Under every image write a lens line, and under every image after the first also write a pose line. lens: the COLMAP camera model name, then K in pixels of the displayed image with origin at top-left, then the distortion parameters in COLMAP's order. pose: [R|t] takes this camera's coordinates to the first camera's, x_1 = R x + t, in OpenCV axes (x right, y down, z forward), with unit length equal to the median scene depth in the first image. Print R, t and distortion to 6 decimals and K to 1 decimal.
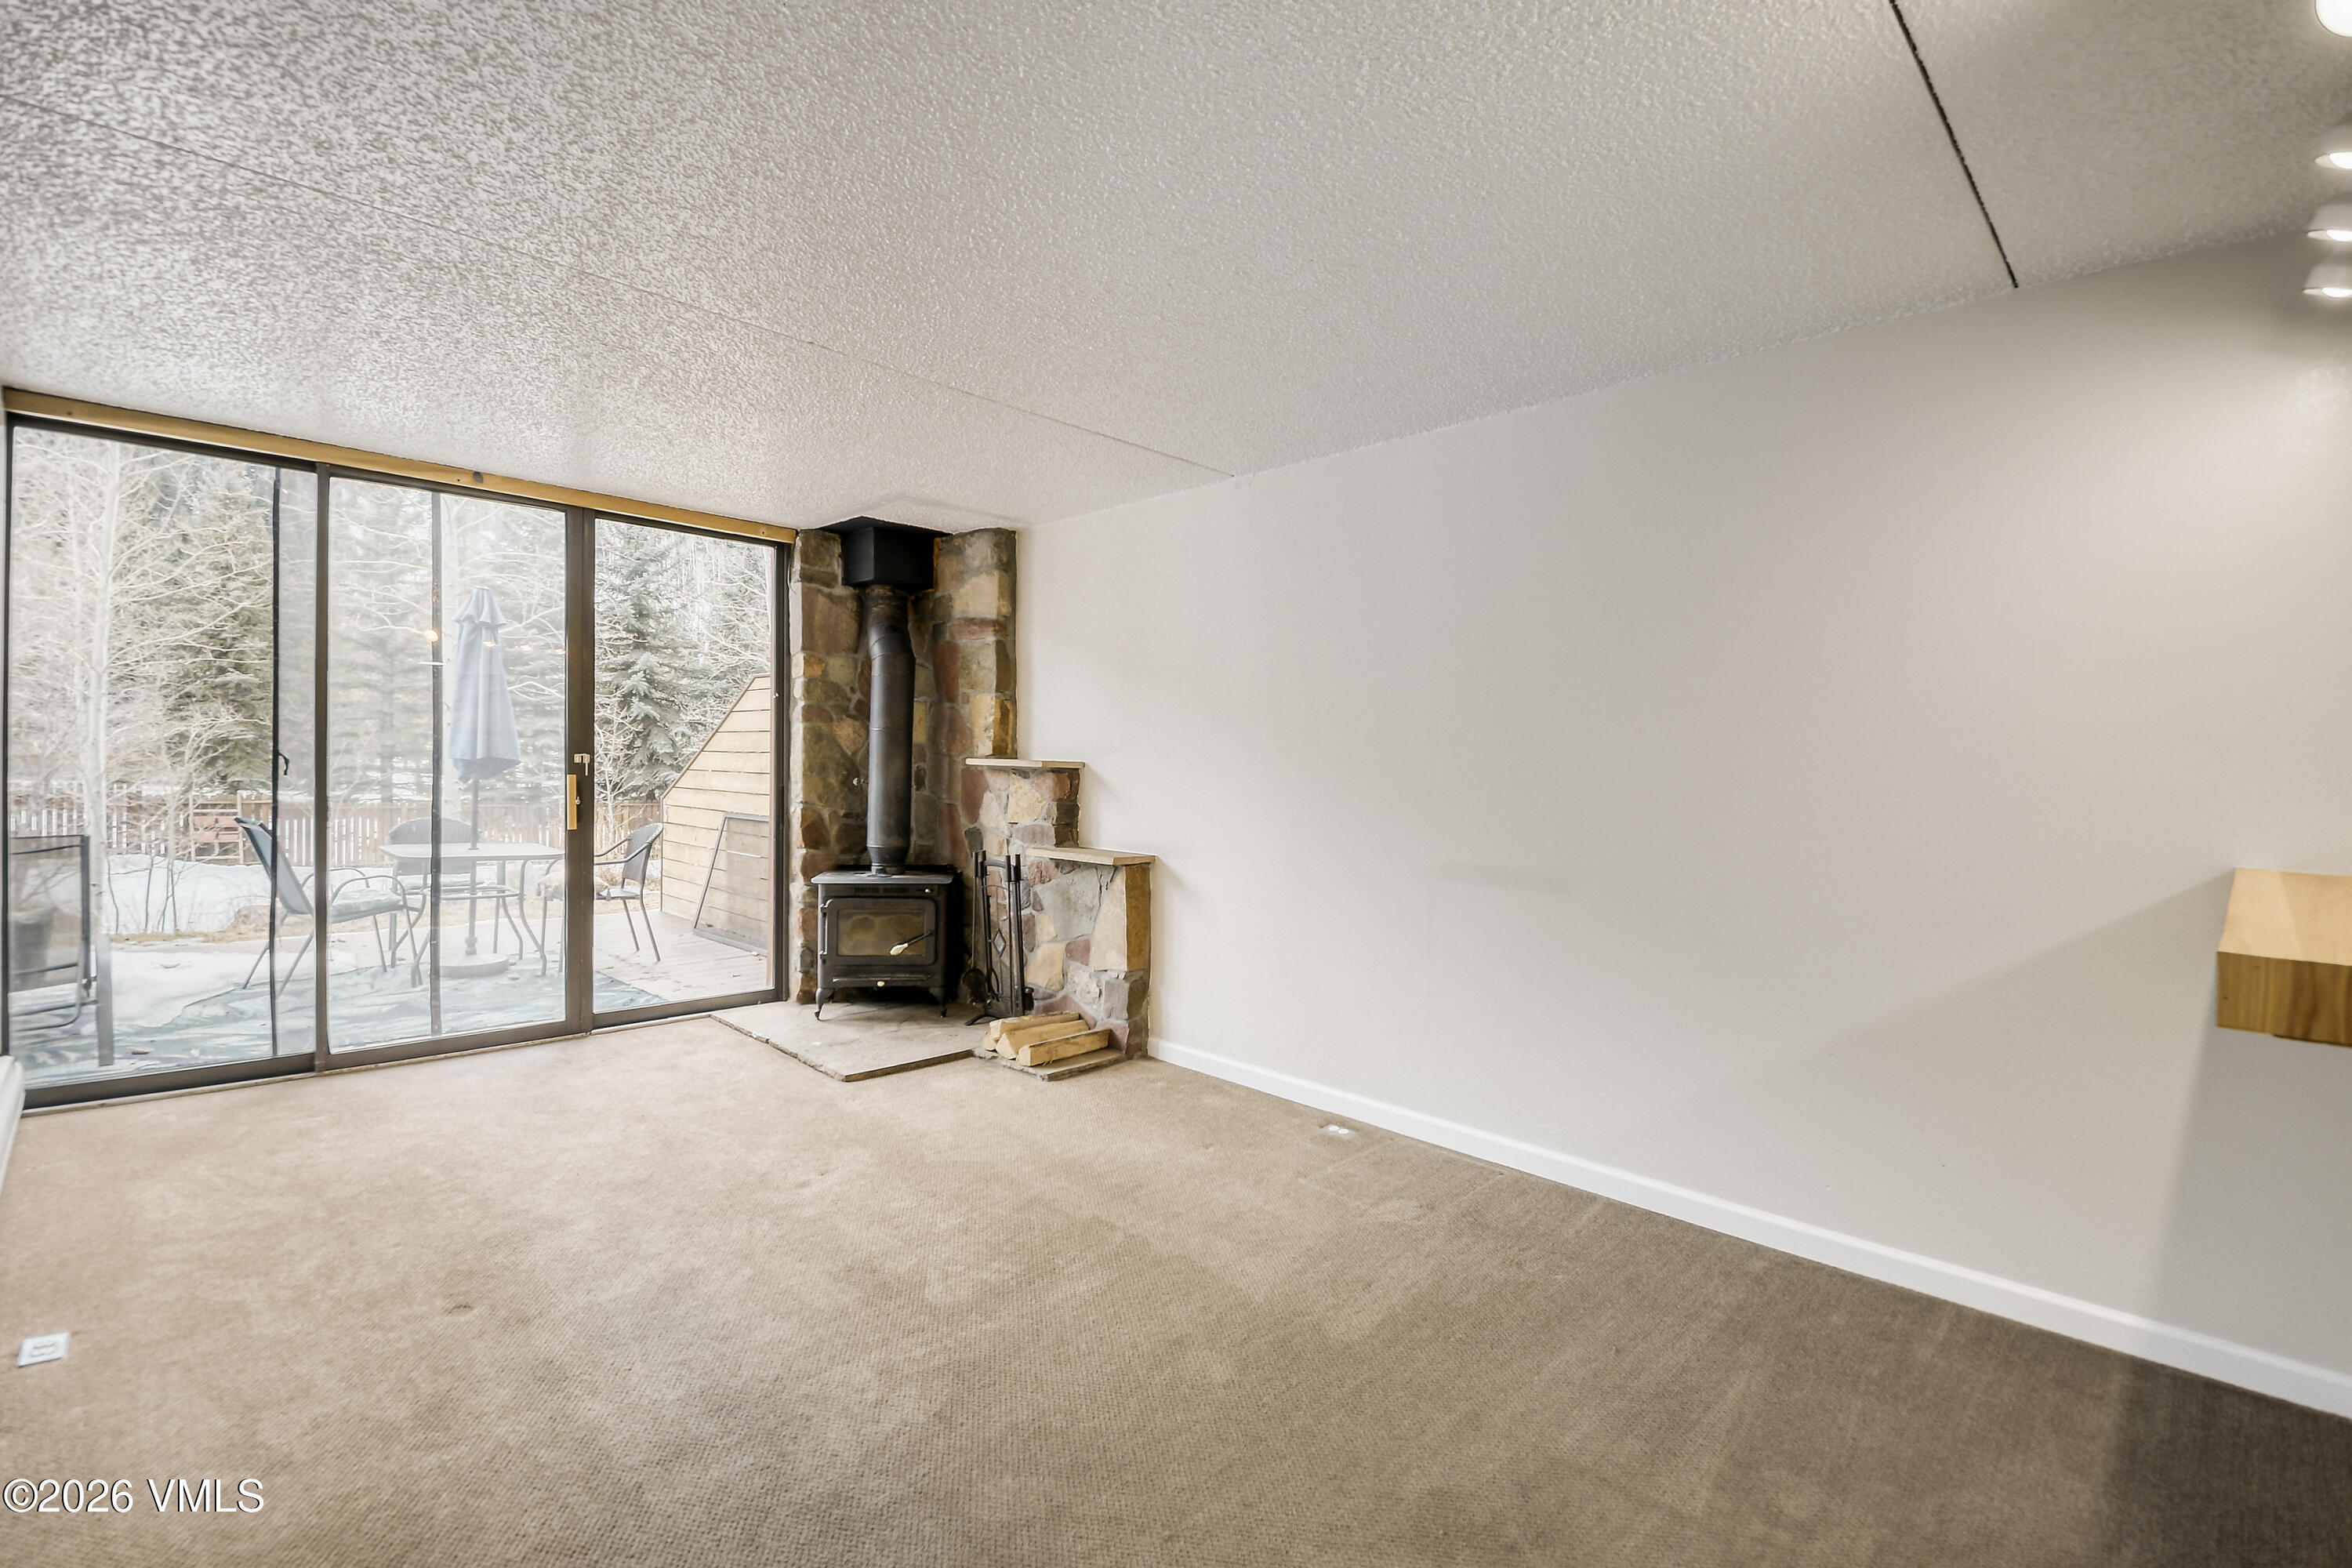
lens RADIAL K [[1051.9, 0, 1219.2], [0, 1051.9, 767.6], [0, 0, 1]] dist [-0.000832, -0.025757]
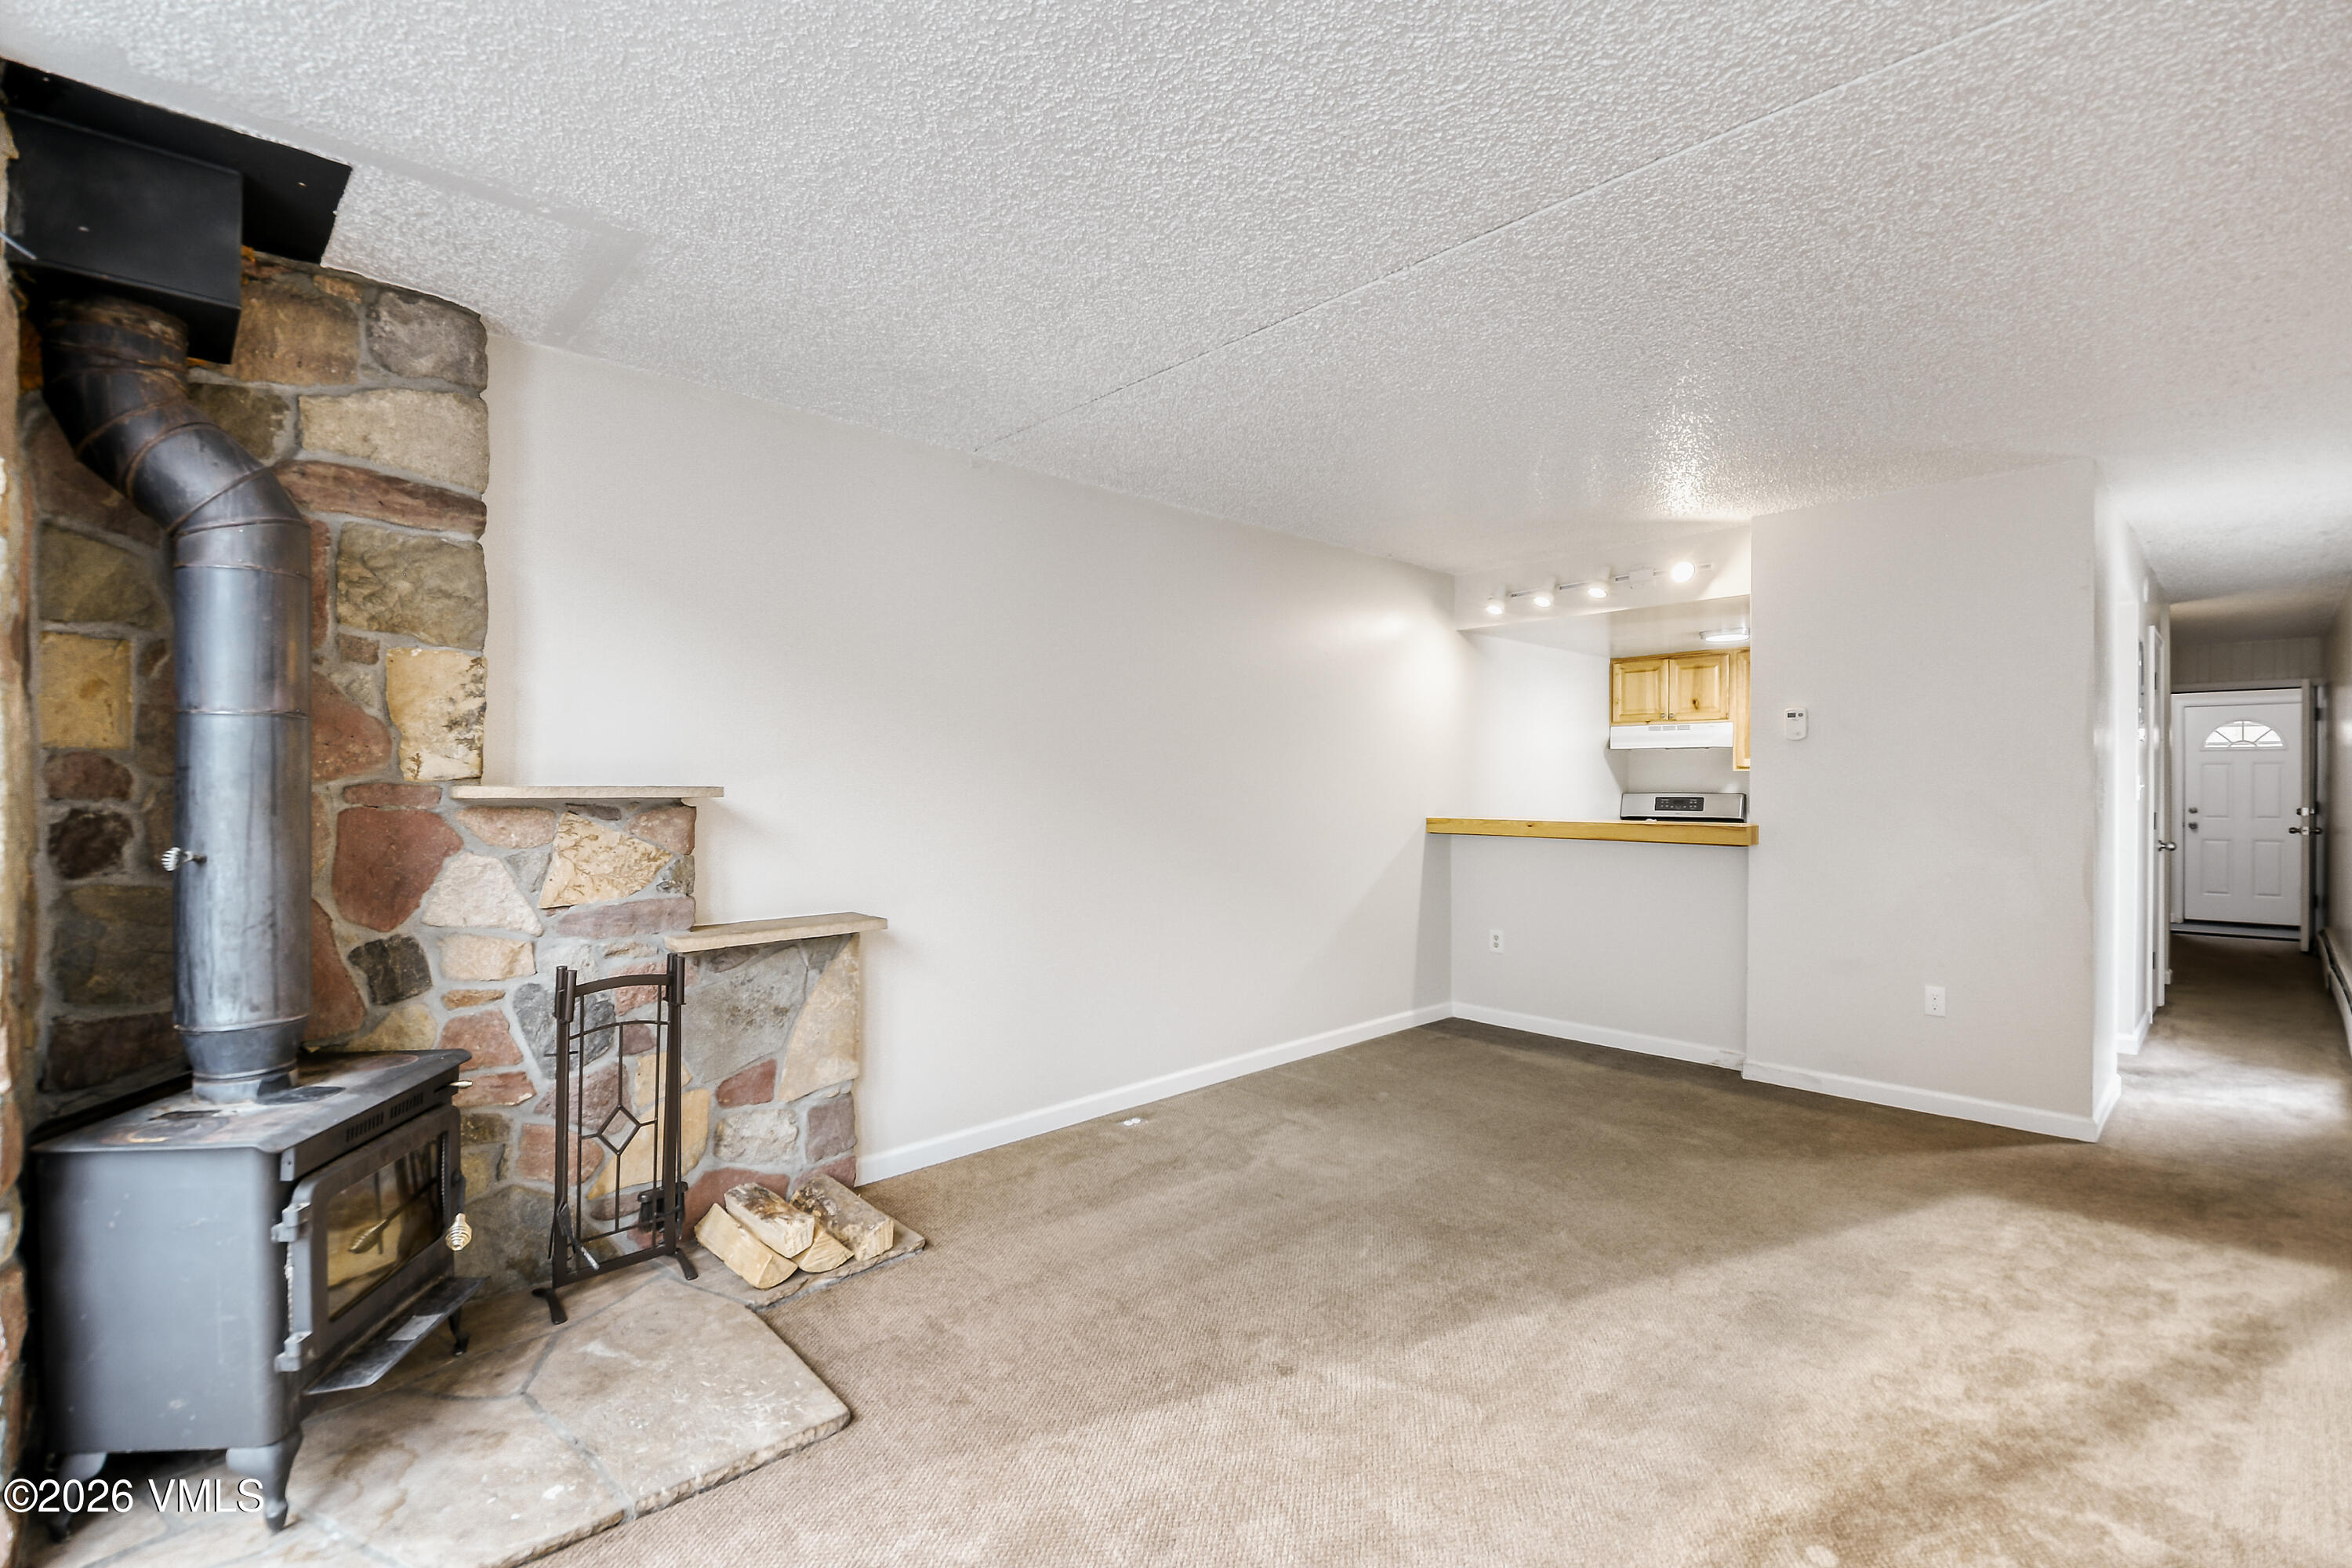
lens RADIAL K [[1058.6, 0, 1176.0], [0, 1058.6, 784.0], [0, 0, 1]] dist [-0.000297, -0.025841]
pose [[0.033929, -0.020616, 0.999212, -0.716740], [0.009620, 0.999748, 0.020300, -0.016322], [-0.999378, 0.008923, 0.034119, 0.684780]]
